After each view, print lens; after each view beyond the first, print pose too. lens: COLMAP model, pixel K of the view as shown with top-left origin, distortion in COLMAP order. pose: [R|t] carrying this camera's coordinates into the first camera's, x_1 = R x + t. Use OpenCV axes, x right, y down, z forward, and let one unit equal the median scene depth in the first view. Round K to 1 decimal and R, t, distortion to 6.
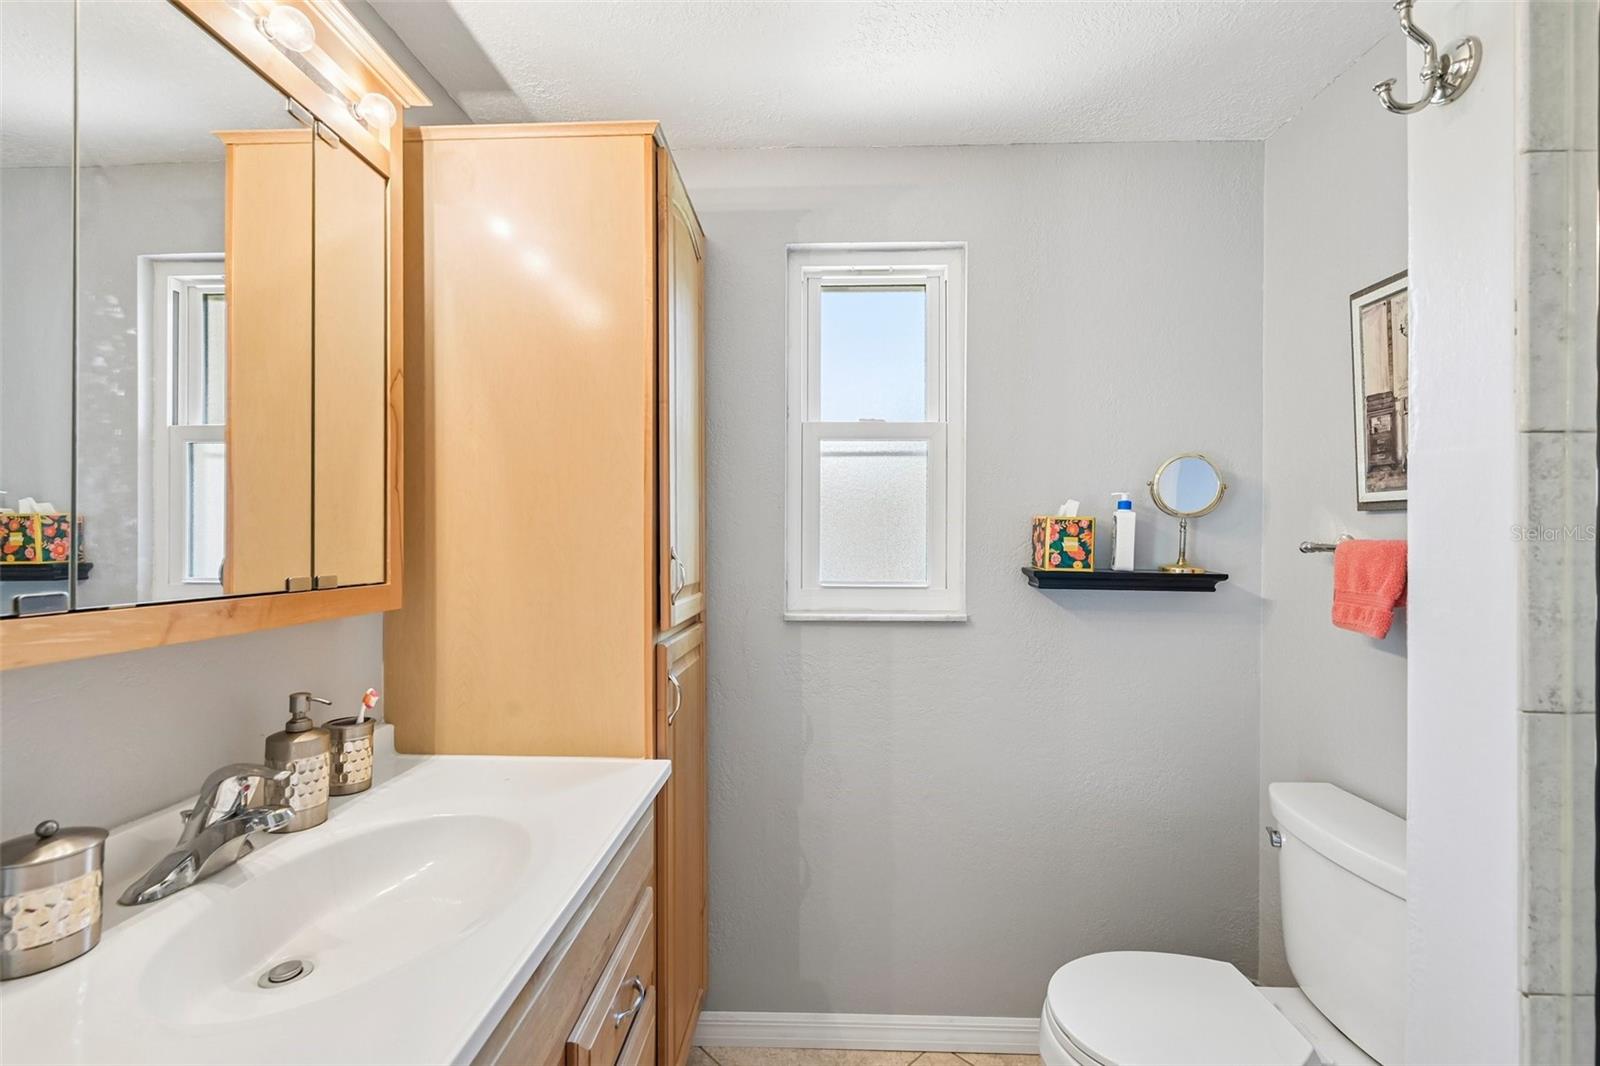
lens RADIAL K [[685.4, 0, 799.8], [0, 685.4, 539.5], [0, 0, 1]] dist [-0.000912, -0.000417]
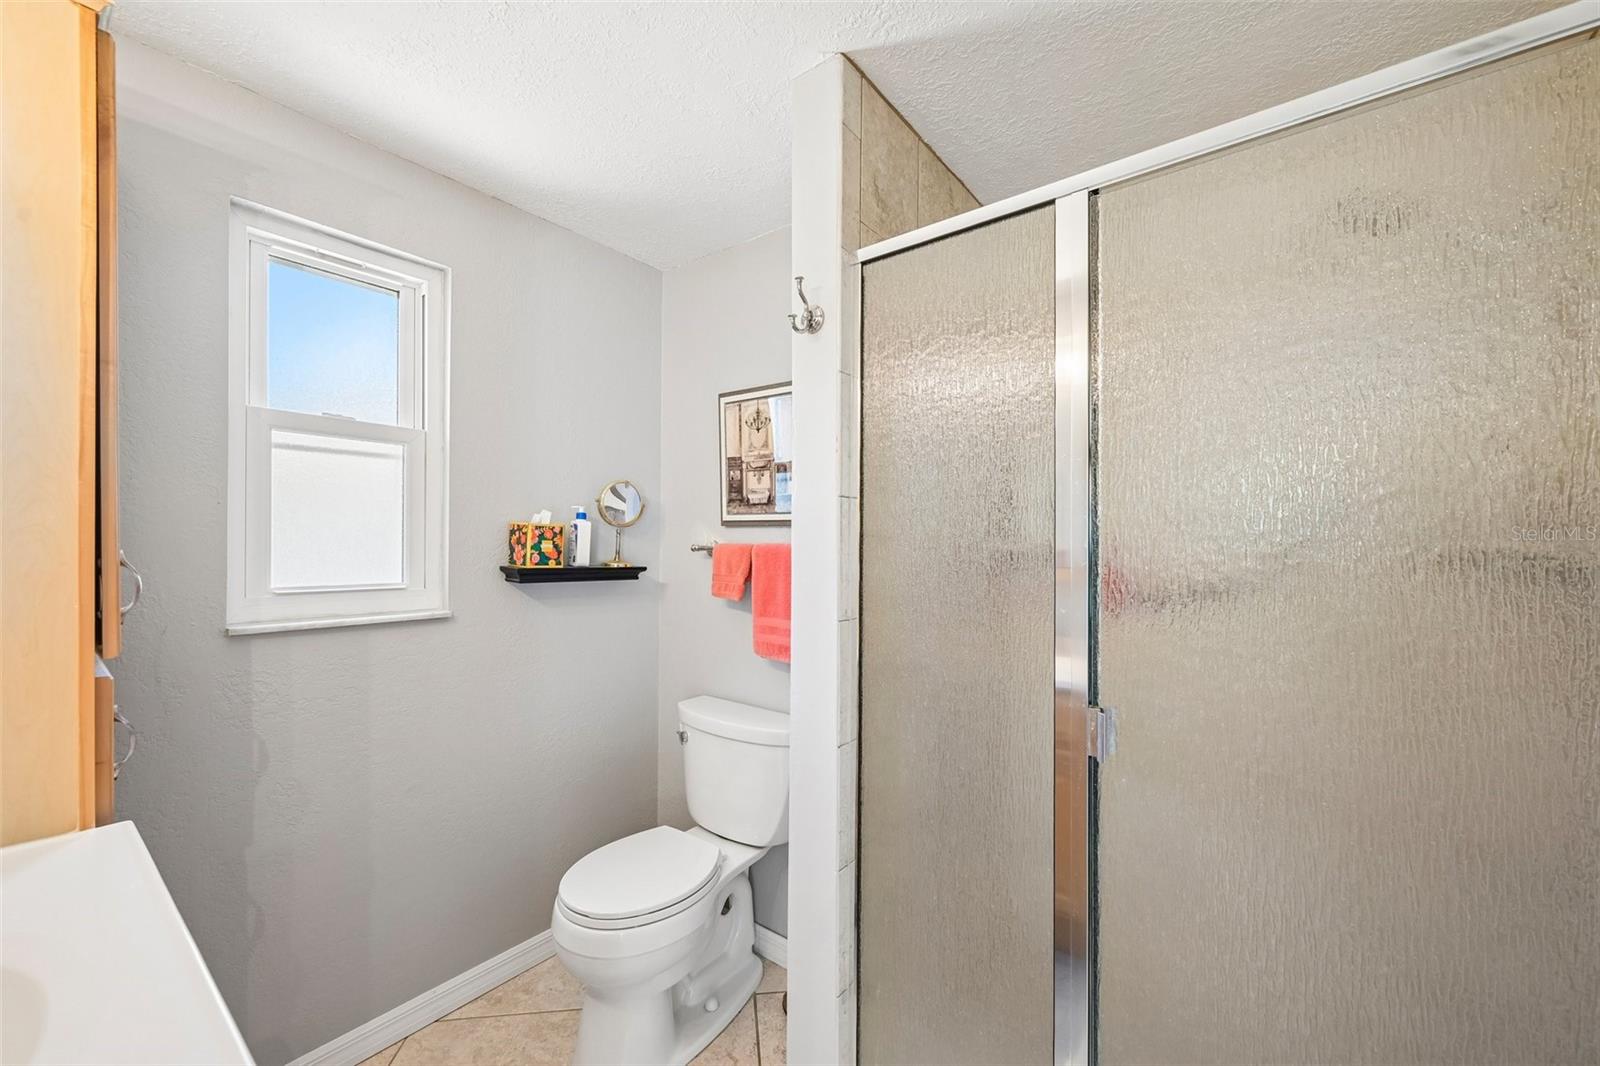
lens RADIAL K [[641.2, 0, 799.5], [0, 641.2, 539.7], [0, 0, 1]] dist [-0.000958, 0.000760]
pose [[0.585075, 0.006635, 0.810952, -0.275820], [-0.005565, 0.999976, -0.004167, -0.002512], [-0.810960, -0.002075, 0.585098, -0.047737]]
